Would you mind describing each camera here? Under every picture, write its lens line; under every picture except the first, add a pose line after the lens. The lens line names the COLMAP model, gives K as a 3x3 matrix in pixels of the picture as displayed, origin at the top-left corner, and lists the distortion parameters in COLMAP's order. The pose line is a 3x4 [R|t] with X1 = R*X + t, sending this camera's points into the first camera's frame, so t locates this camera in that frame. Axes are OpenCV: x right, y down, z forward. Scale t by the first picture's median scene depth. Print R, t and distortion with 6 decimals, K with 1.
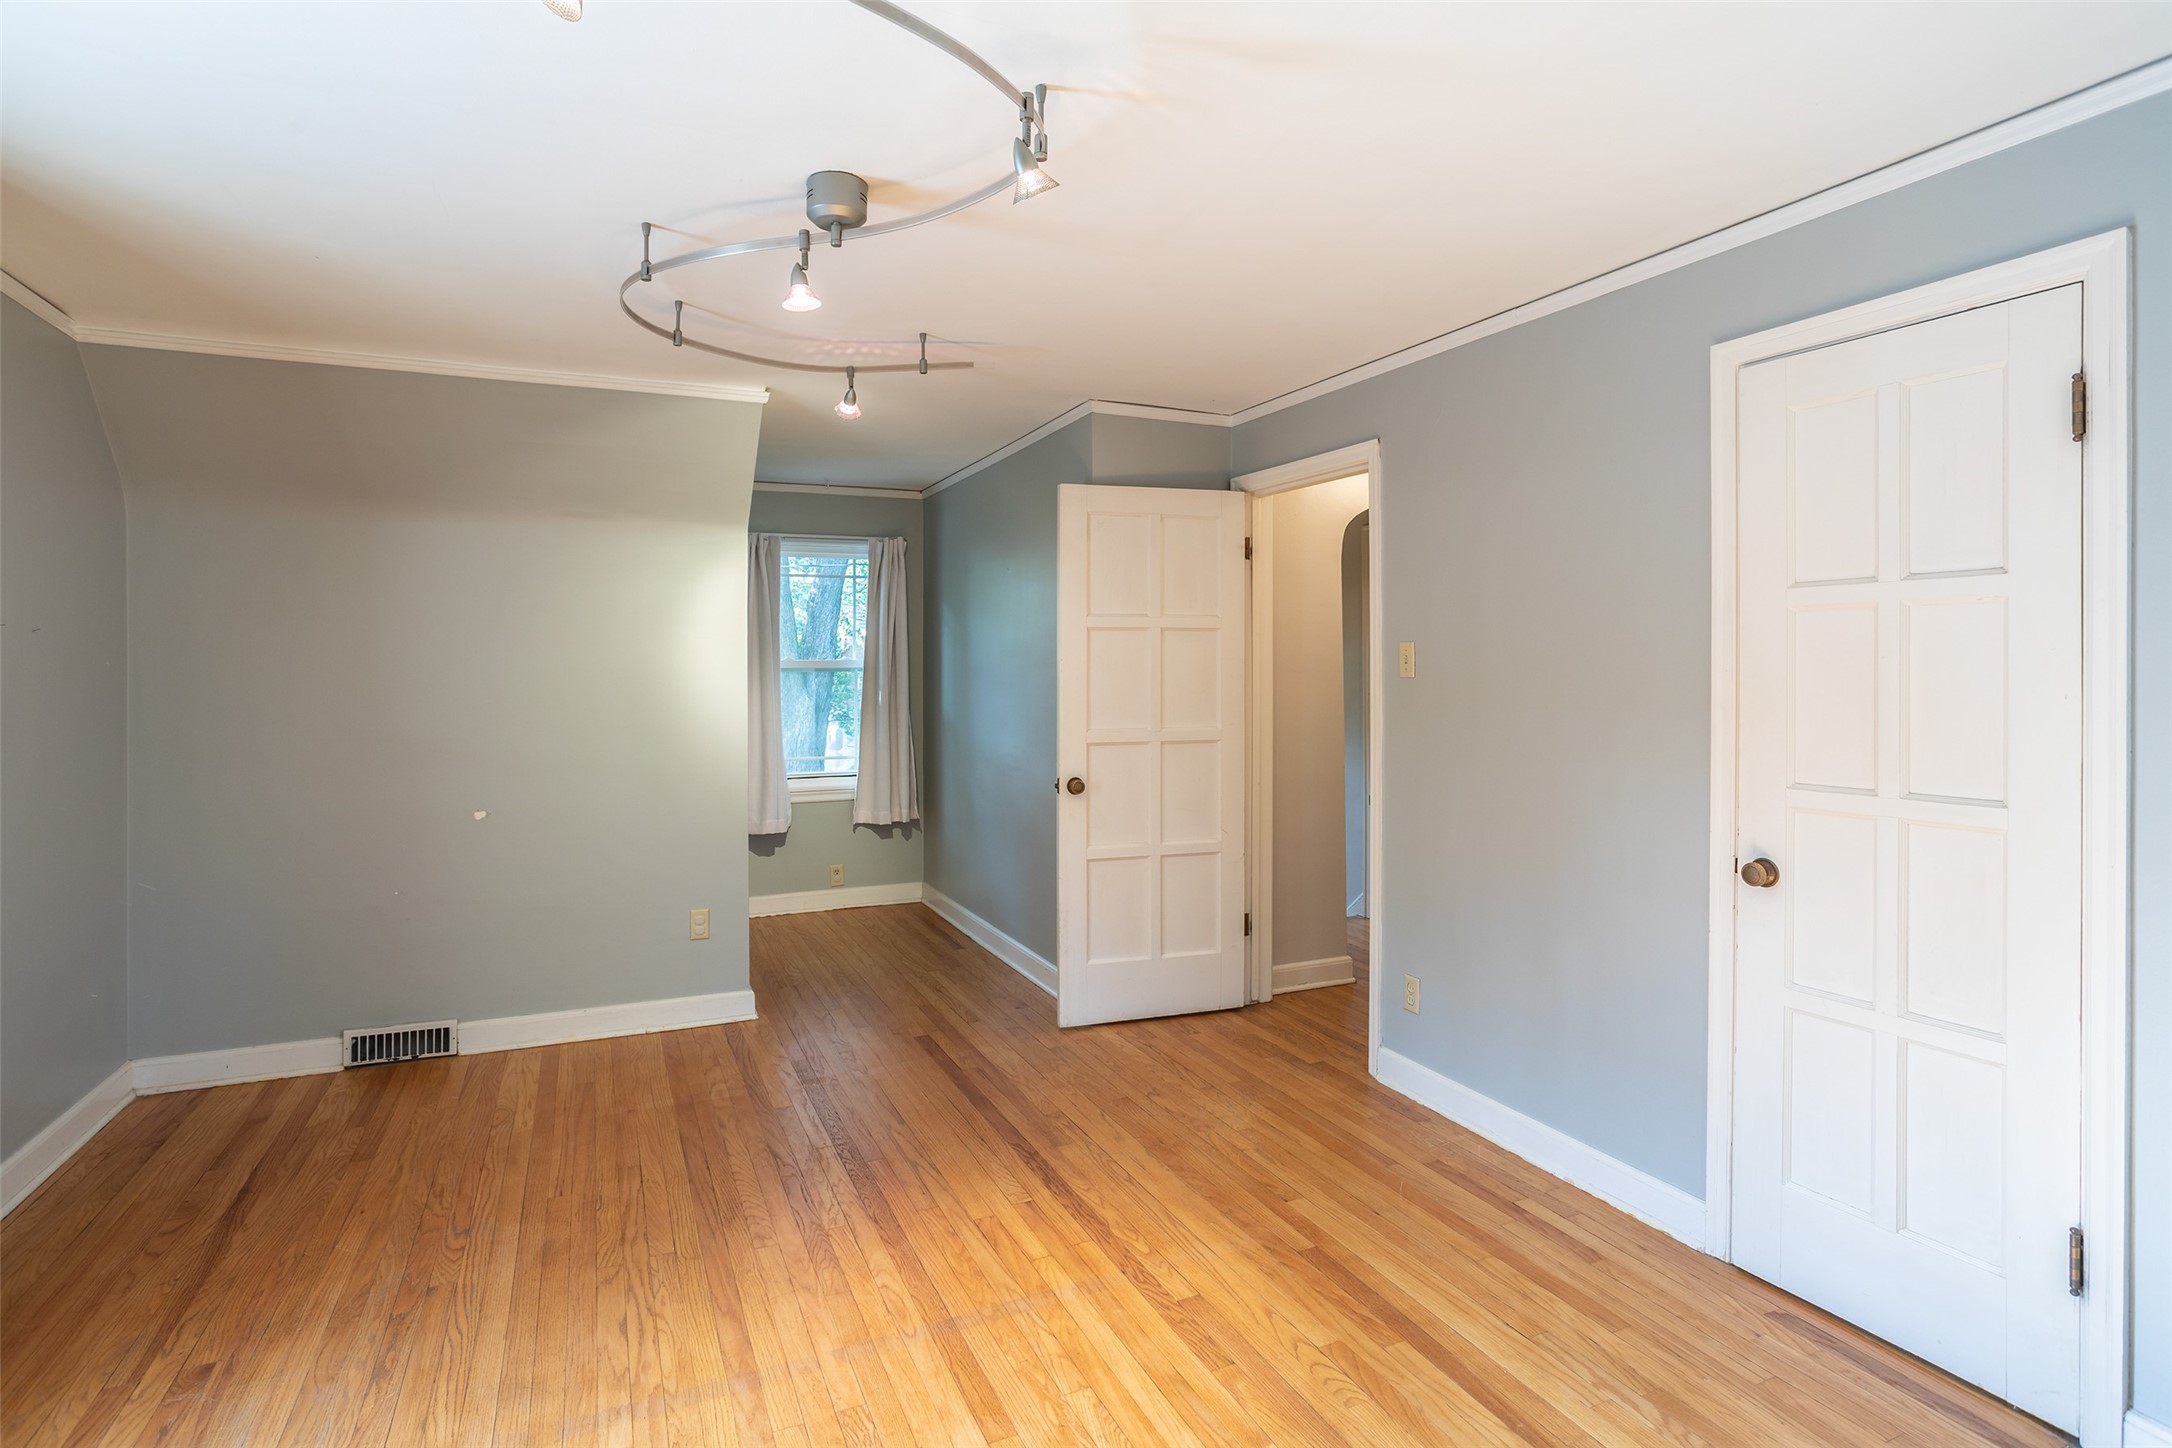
lens RADIAL K [[1070.1, 0, 1086.0], [0, 1070.1, 724.0], [0, 0, 1]] dist [-0.061974, 0.036716]
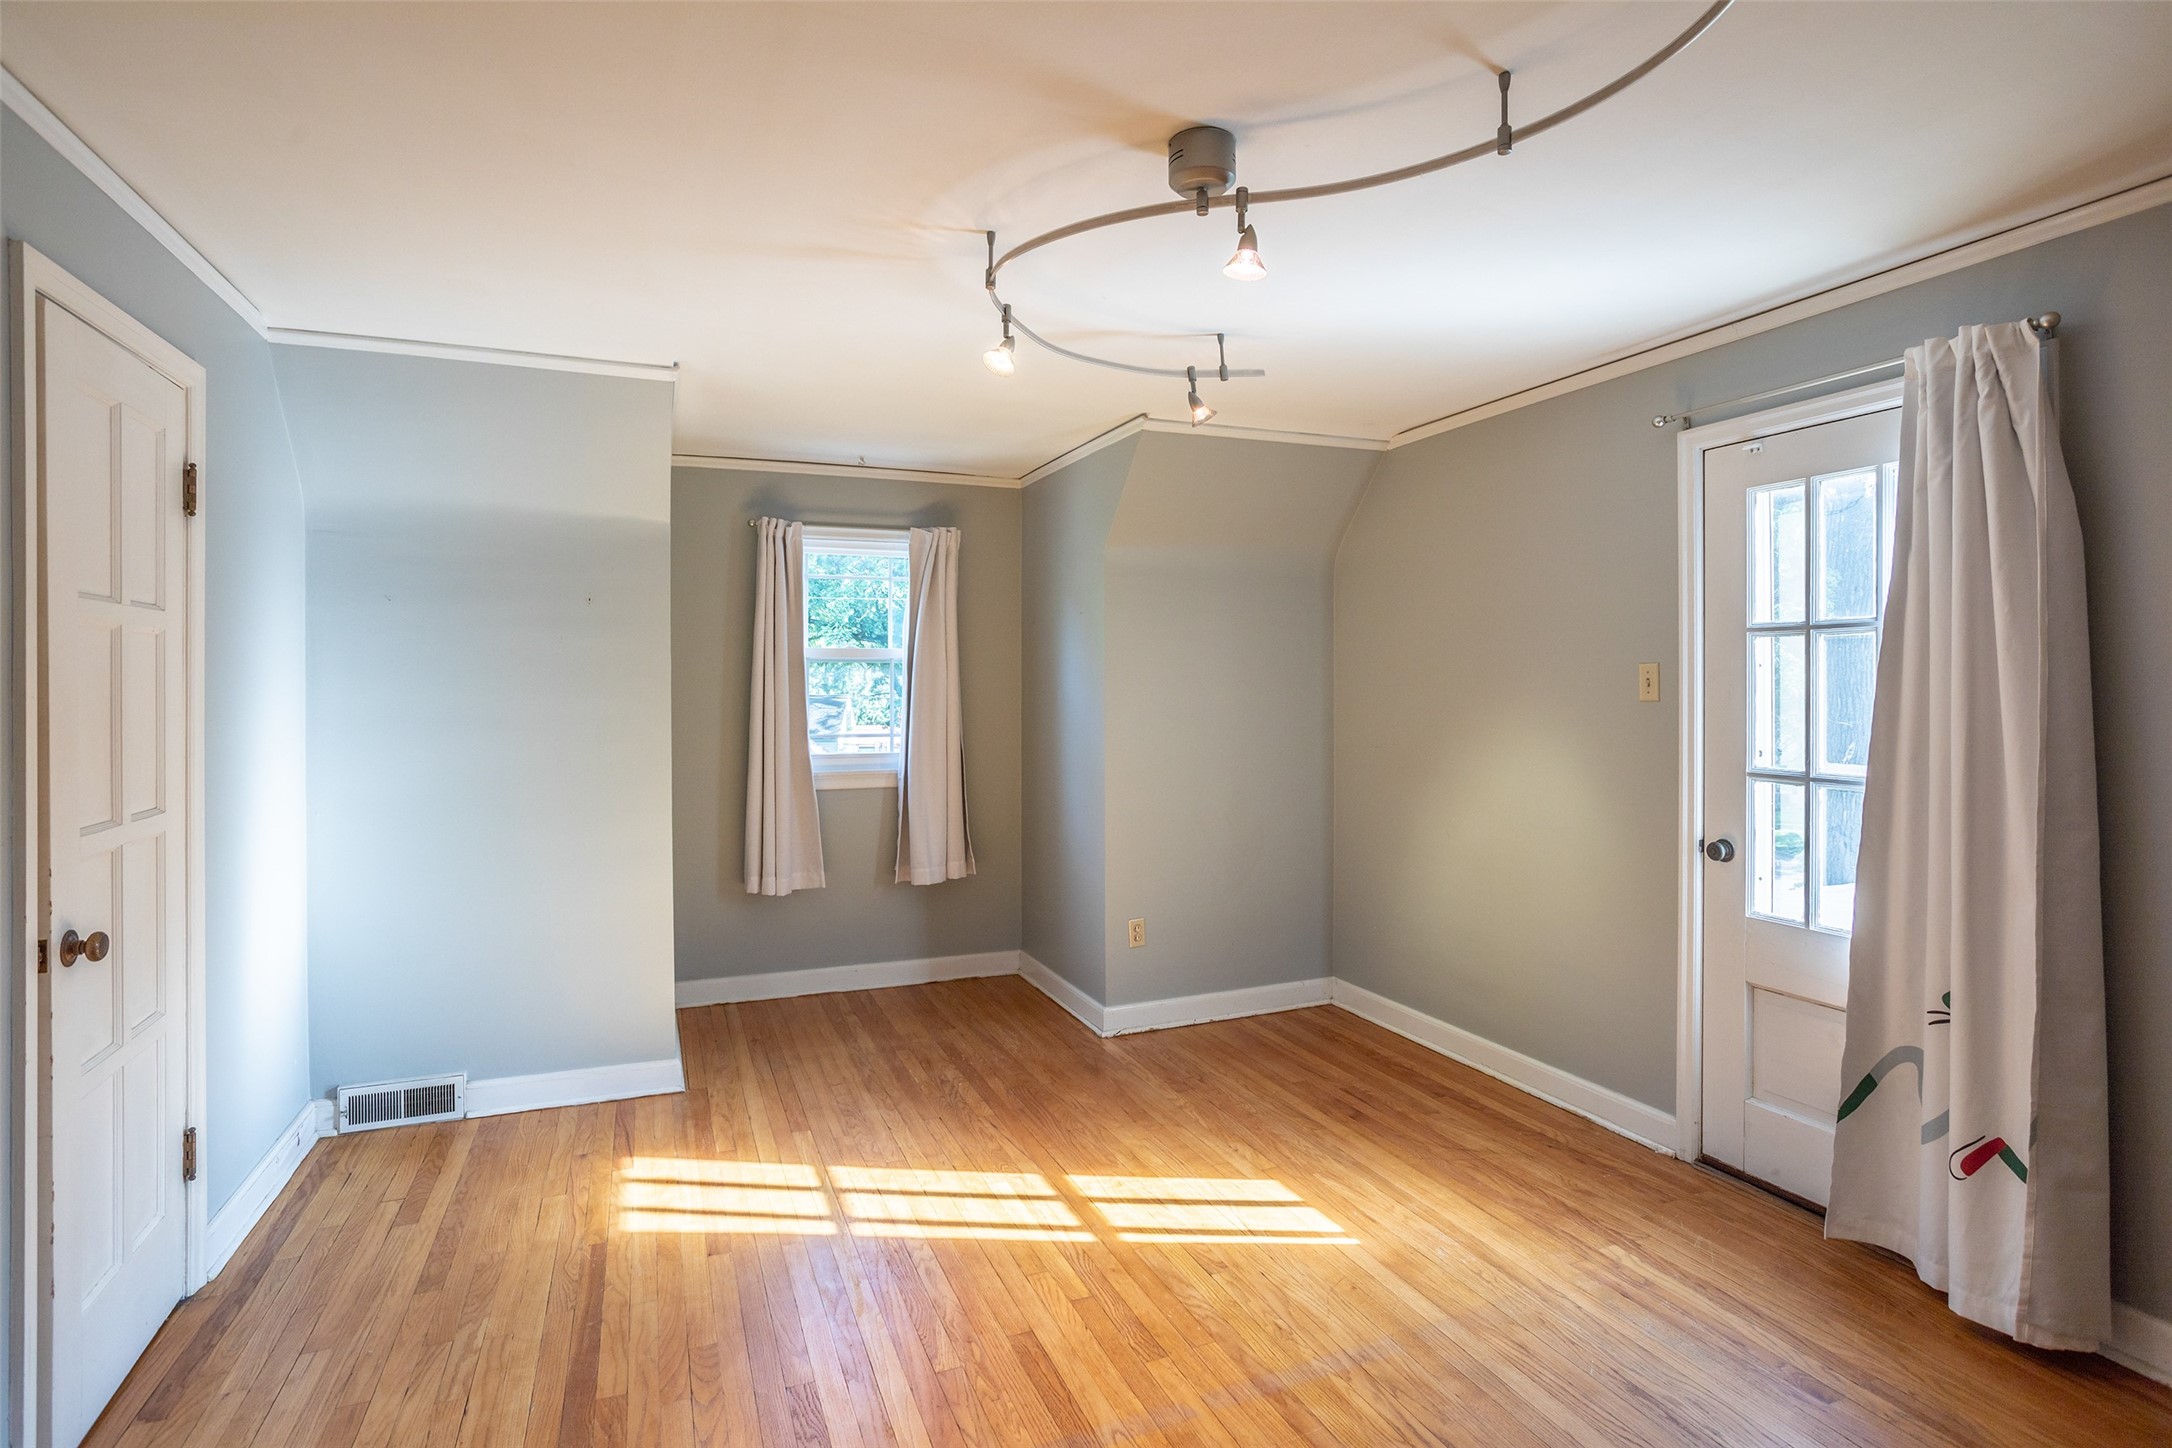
lens RADIAL K [[1070.1, 0, 1086.0], [0, 1070.1, 724.0], [0, 0, 1]] dist [-0.061974, 0.036716]
pose [[-0.999168, 0.002484, 0.040707, -0.188952], [0.005794, 0.996664, 0.081405, -0.101816], [-0.040369, 0.081573, -0.995849, 1.963649]]
